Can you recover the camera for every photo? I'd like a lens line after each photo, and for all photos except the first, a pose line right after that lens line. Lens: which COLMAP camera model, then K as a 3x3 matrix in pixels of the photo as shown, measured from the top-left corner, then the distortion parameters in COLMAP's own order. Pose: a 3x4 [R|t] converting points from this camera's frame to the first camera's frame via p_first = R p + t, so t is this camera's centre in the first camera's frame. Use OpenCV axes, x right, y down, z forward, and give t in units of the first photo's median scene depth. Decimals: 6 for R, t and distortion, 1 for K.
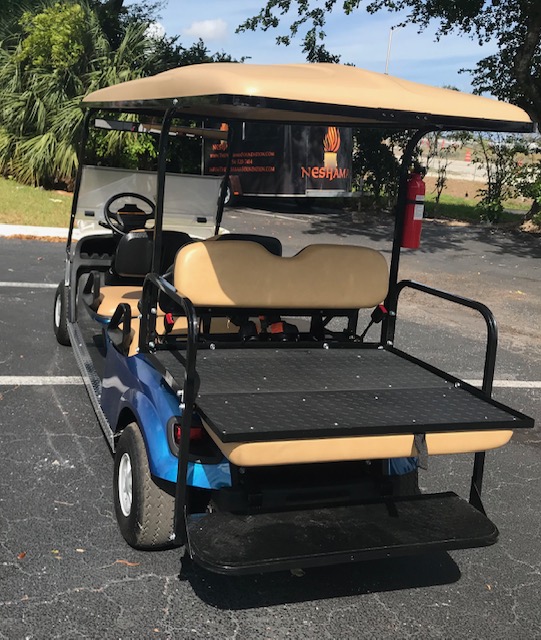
lens RADIAL K [[695.6, 0, 268.8], [0, 695.6, 320.0], [0, 0, 1]] dist [-0.014991, 0.000000]
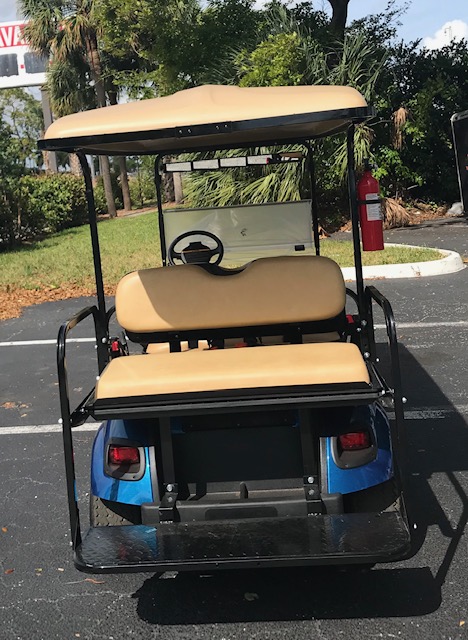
lens RADIAL K [[807.1, 0, 234.5], [0, 807.1, 316.8], [0, 0, 1]] dist [-0.015497, 0.000000]
pose [[0.921298, -0.097502, -0.376436, 0.276254], [0.072312, 0.994127, -0.080515, 0.036448], [0.382076, 0.046957, 0.922937, -0.037112]]
